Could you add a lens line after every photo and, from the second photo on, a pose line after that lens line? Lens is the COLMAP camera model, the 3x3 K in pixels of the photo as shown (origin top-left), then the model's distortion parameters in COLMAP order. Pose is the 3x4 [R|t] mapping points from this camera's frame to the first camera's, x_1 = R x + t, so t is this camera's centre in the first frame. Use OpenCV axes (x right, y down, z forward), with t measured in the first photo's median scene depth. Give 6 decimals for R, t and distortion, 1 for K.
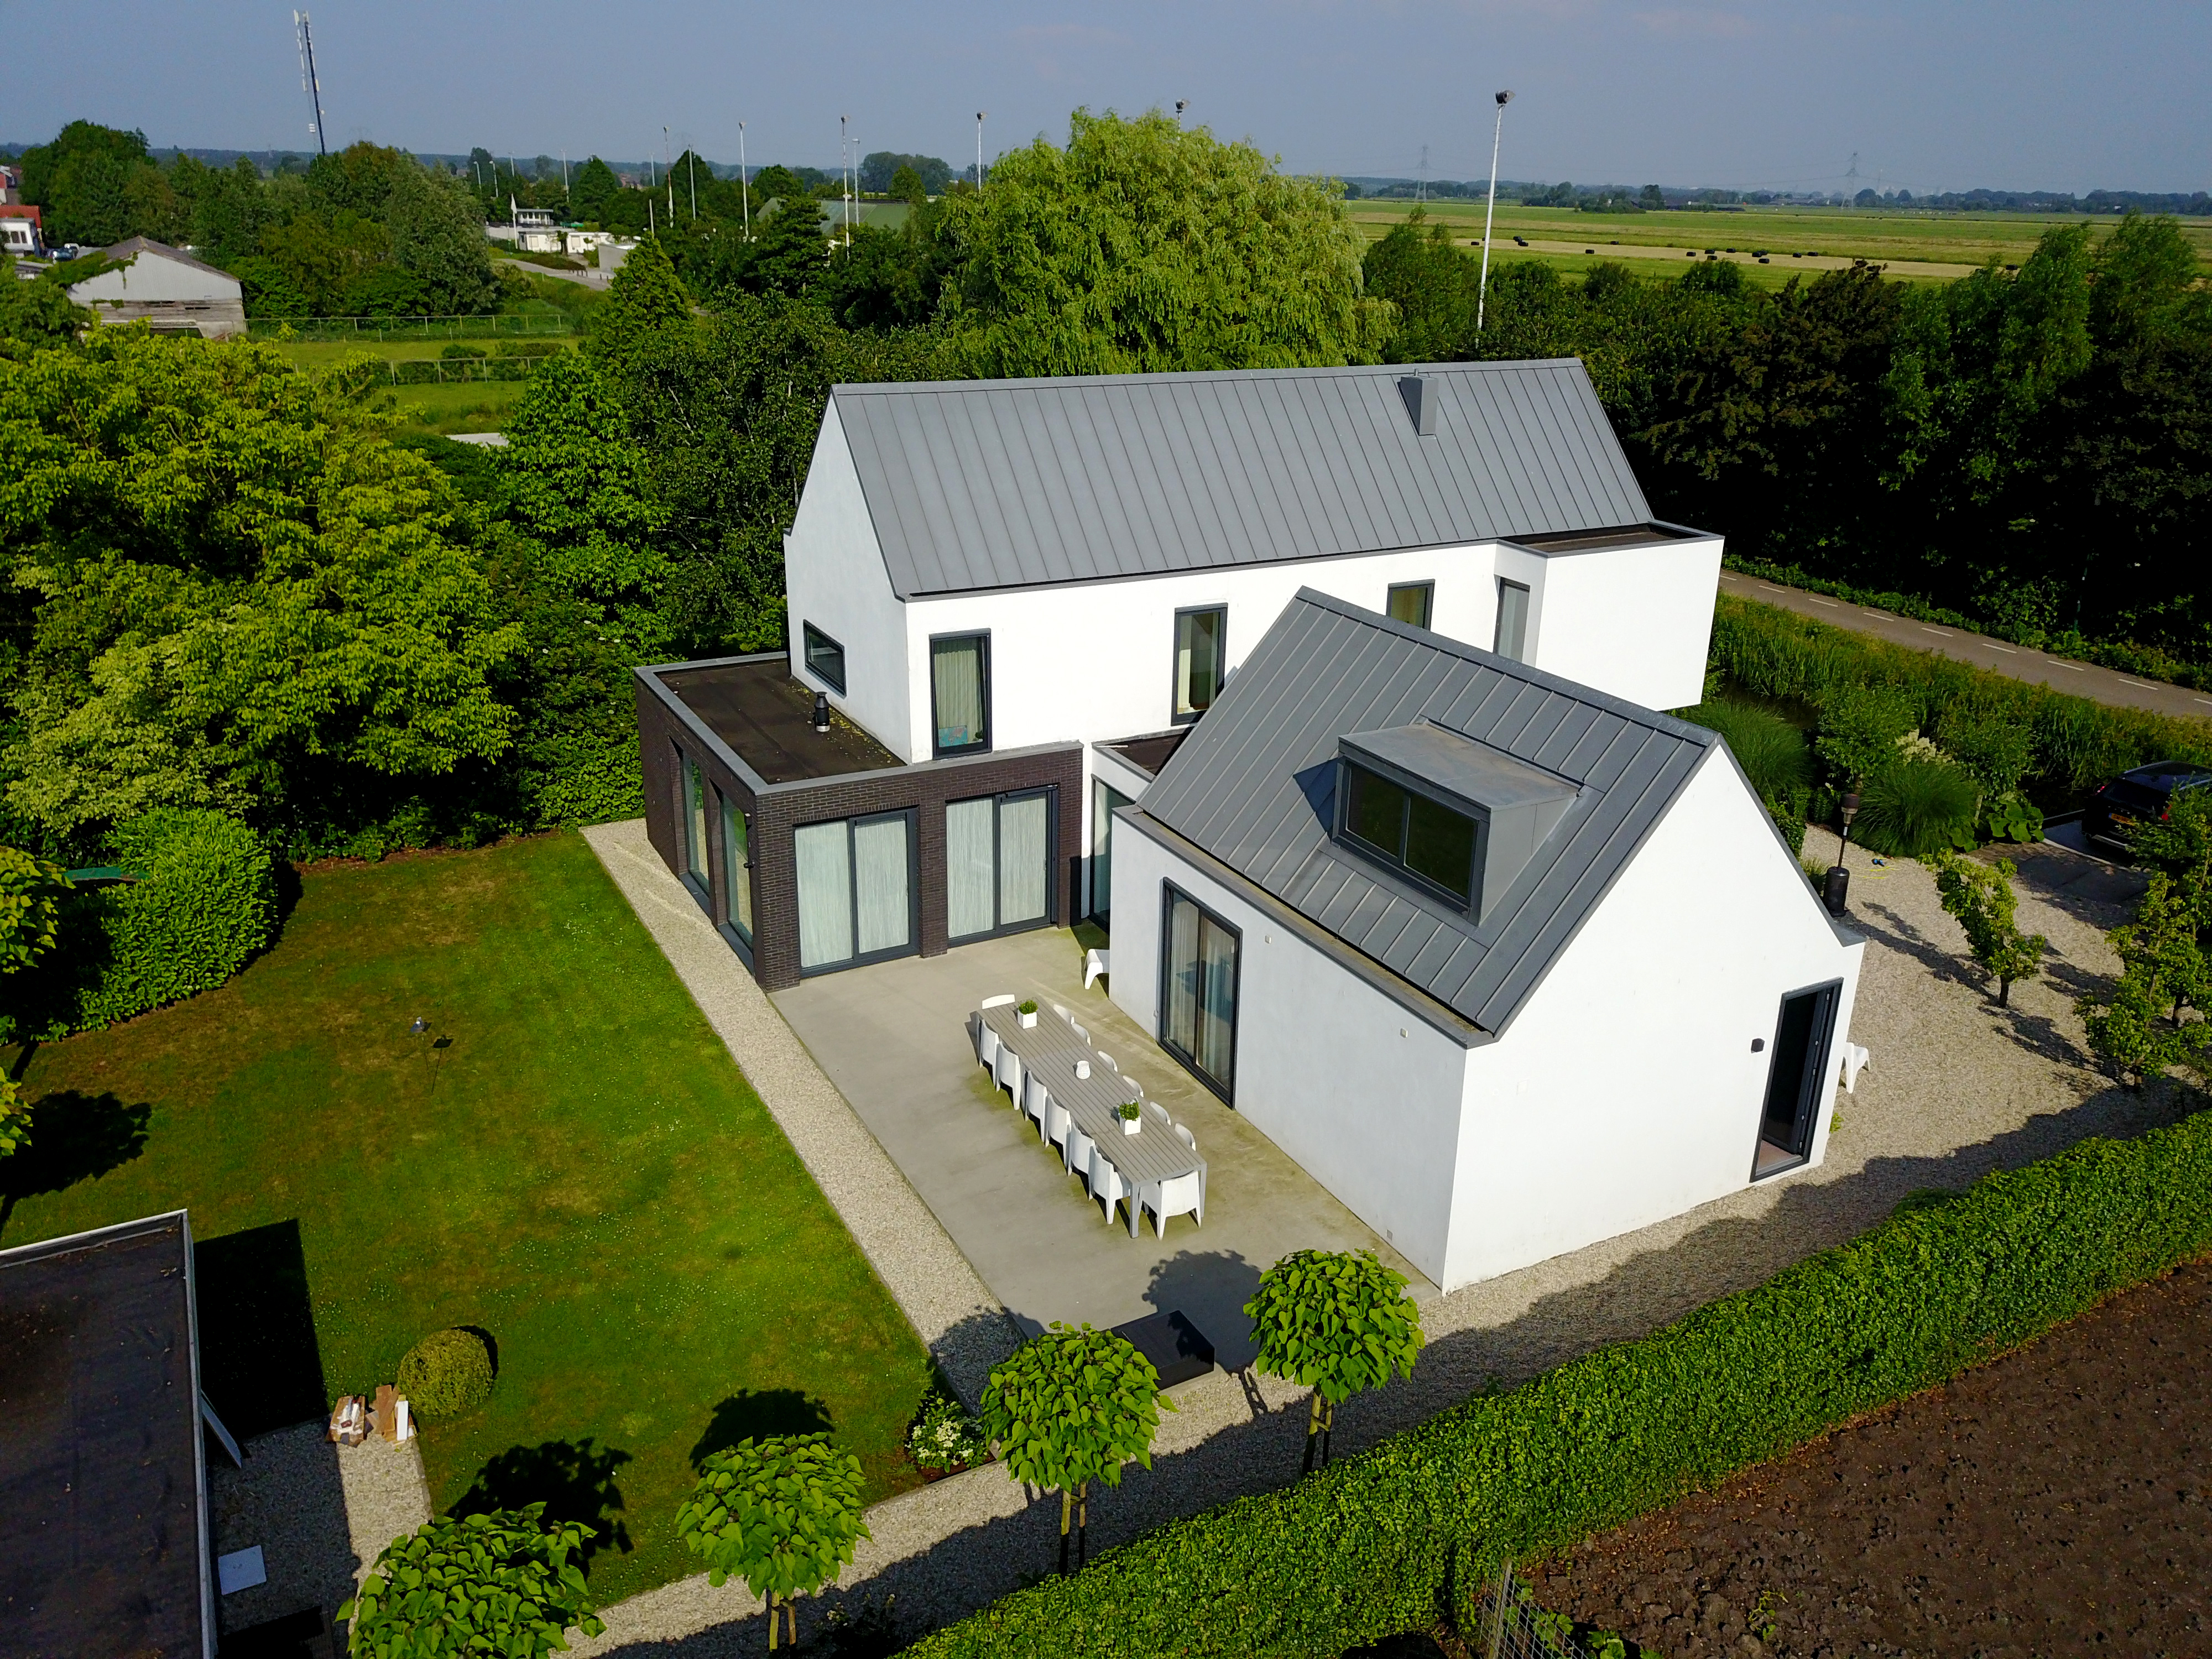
lens RADIAL K [[1644.8, 0, 1101.3], [0, 1644.8, 771.3], [0, 0, 1]] dist [-0.009677, -0.000386]
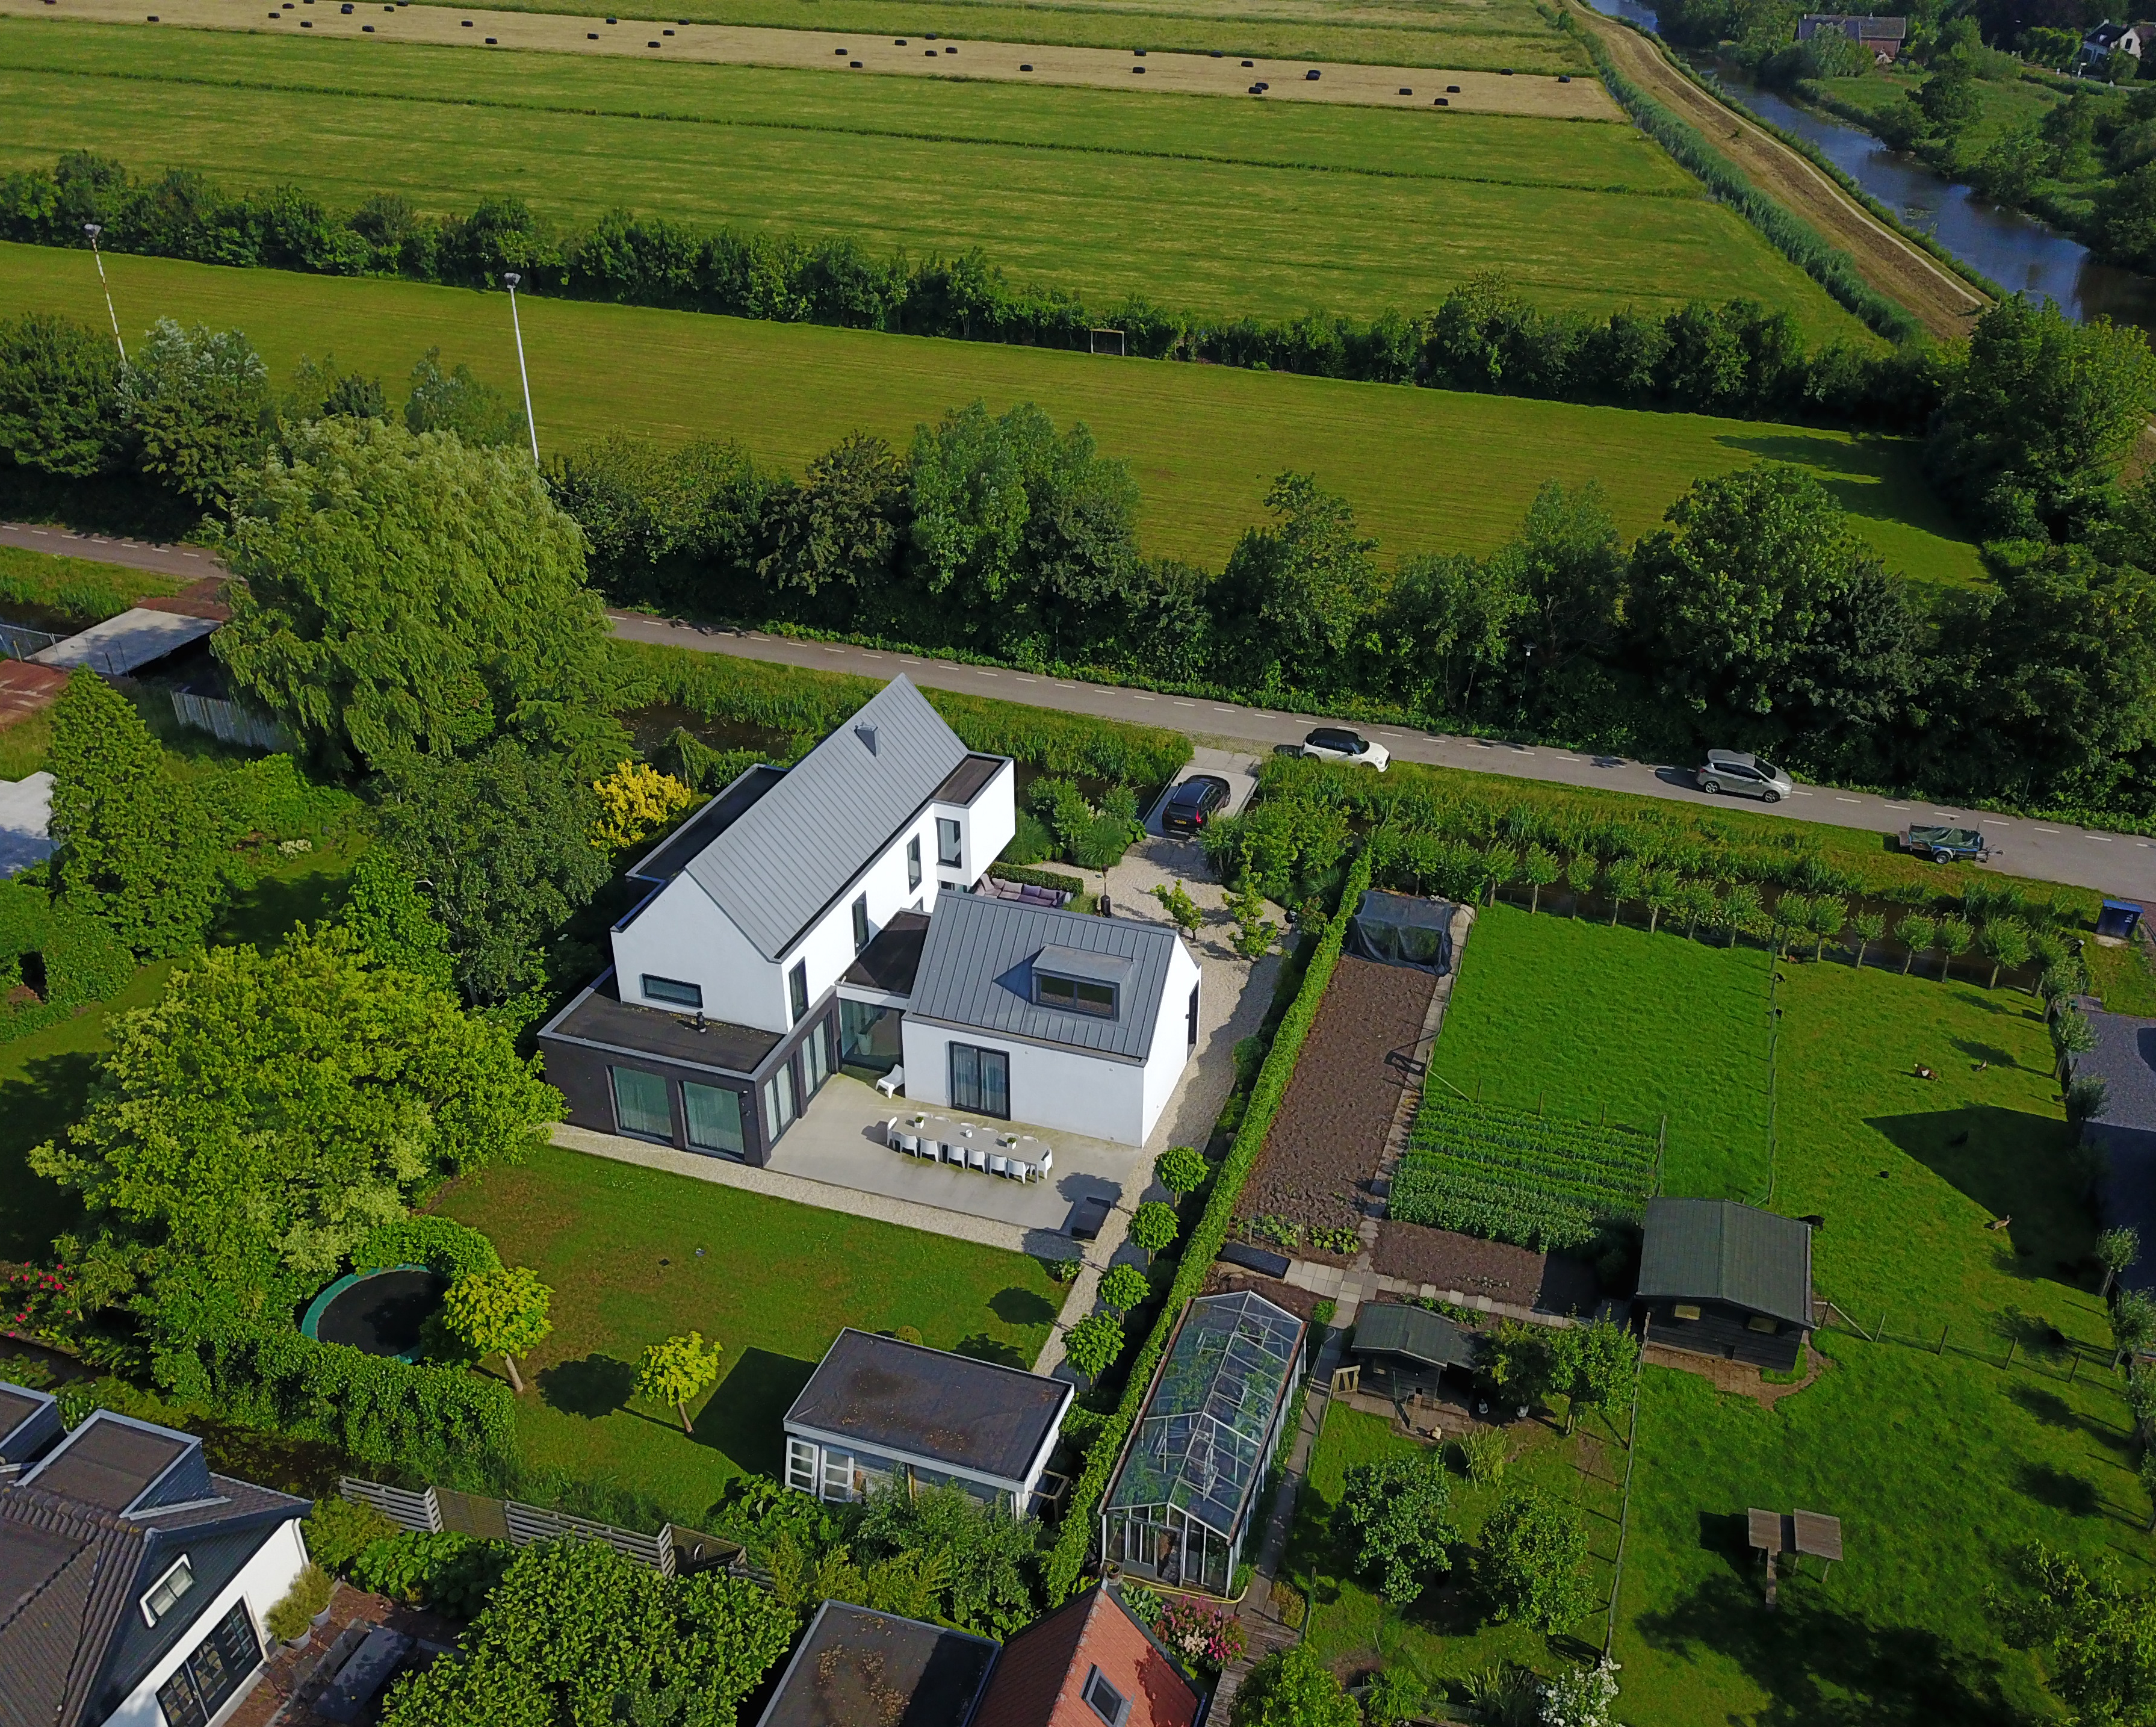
lens RADIAL K [[1710.5, 0, 1078.0], [0, 1710.5, 863.5], [0, 0, 1]] dist [0.000390, 0.000973]
pose [[0.736025, -0.347695, 0.580840, -0.889747], [0.241248, 0.936407, 0.254837, -0.576228], [-0.632508, -0.047440, 0.773100, -0.736785]]
